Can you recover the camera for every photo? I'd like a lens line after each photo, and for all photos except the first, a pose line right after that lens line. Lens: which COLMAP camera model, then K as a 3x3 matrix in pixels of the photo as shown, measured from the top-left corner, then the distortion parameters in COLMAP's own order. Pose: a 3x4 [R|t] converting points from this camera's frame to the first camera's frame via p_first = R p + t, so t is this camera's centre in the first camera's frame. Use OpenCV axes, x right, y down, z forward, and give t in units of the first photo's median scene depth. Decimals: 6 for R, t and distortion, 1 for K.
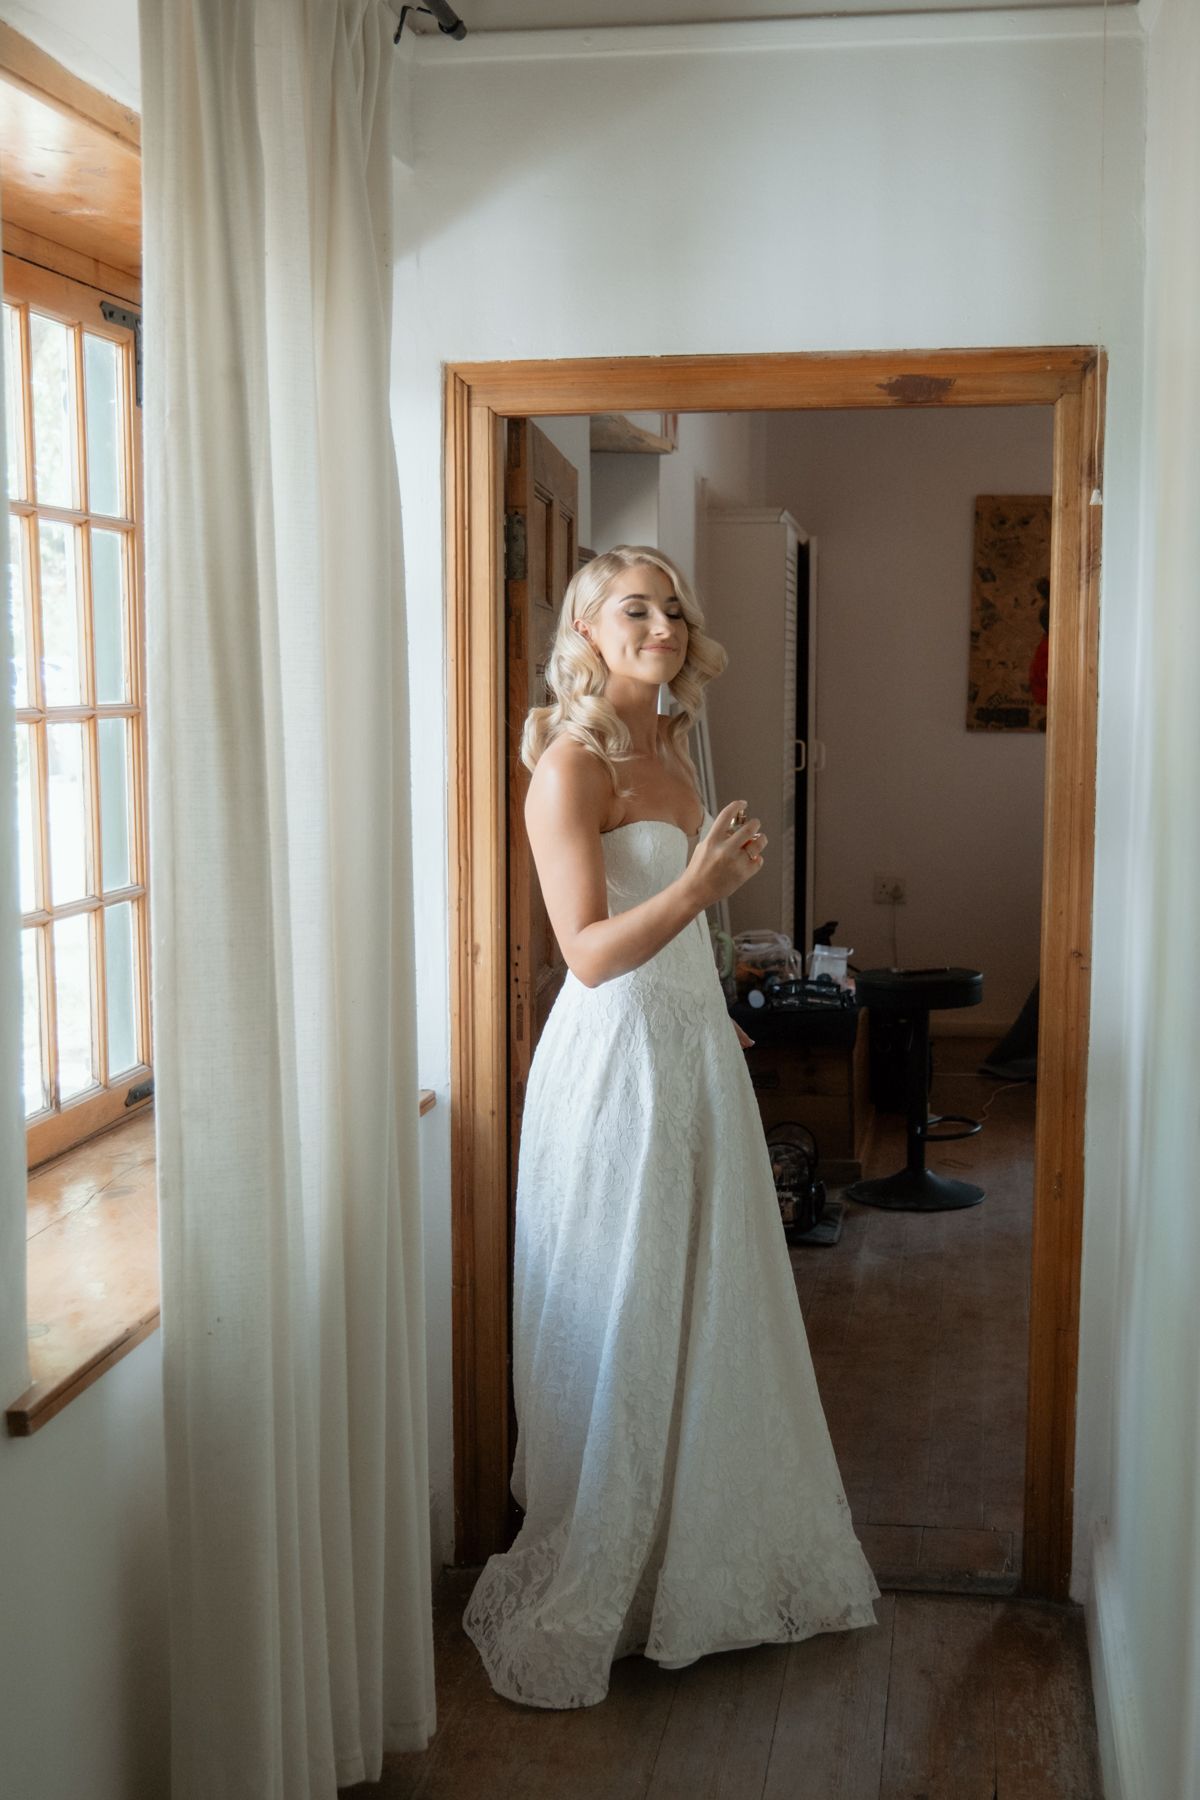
lens RADIAL K [[2053.7, 0, 590.4], [0, 2053.7, 915.1], [0, 0, 1]] dist [-0.052152, 0.000000]
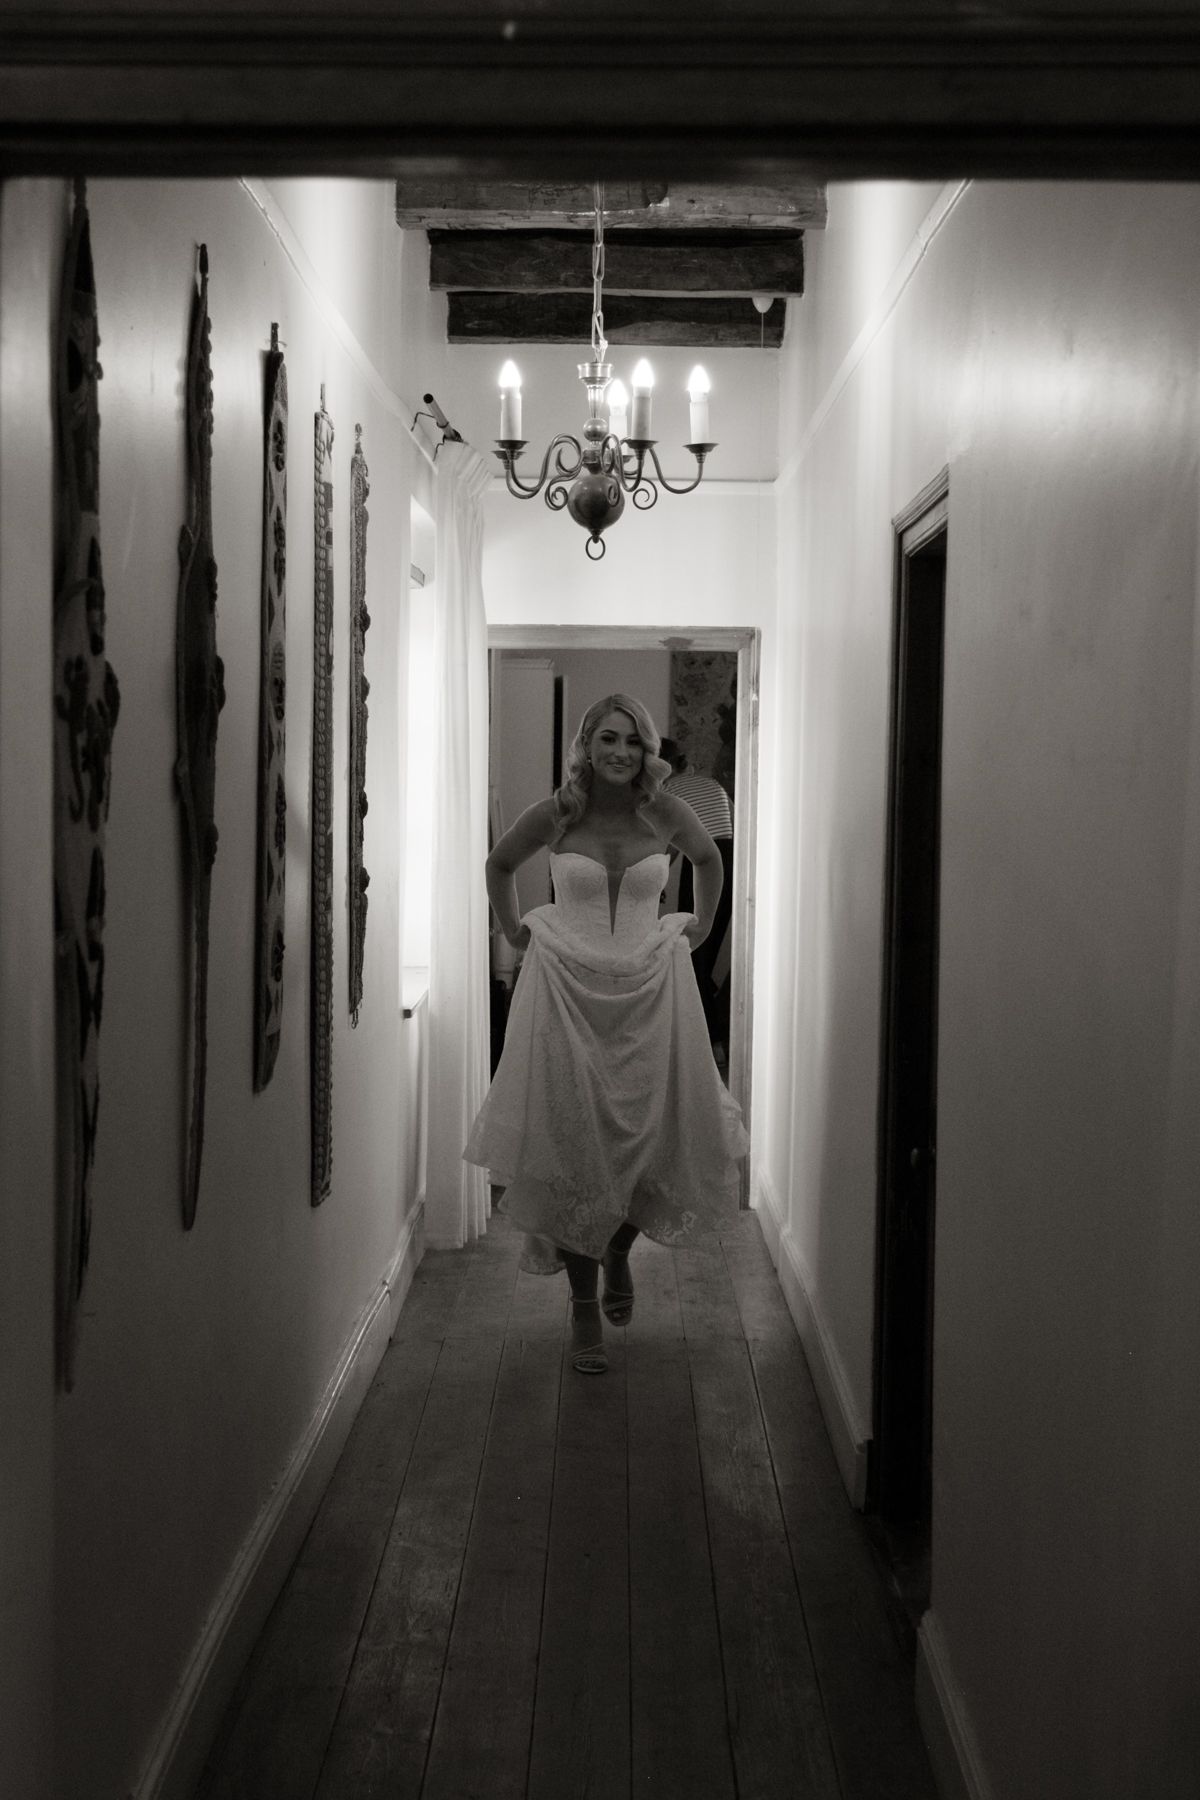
lens RADIAL K [[2582.1, 0, 599.3], [0, 2582.1, 899.8], [0, 0, 1]] dist [0.007709, 0.000000]
pose [[0.983766, 0.005929, 0.179358, -0.458036], [0.005728, 0.997907, -0.064407, 0.215949], [-0.179365, 0.064389, 0.981673, -1.854466]]
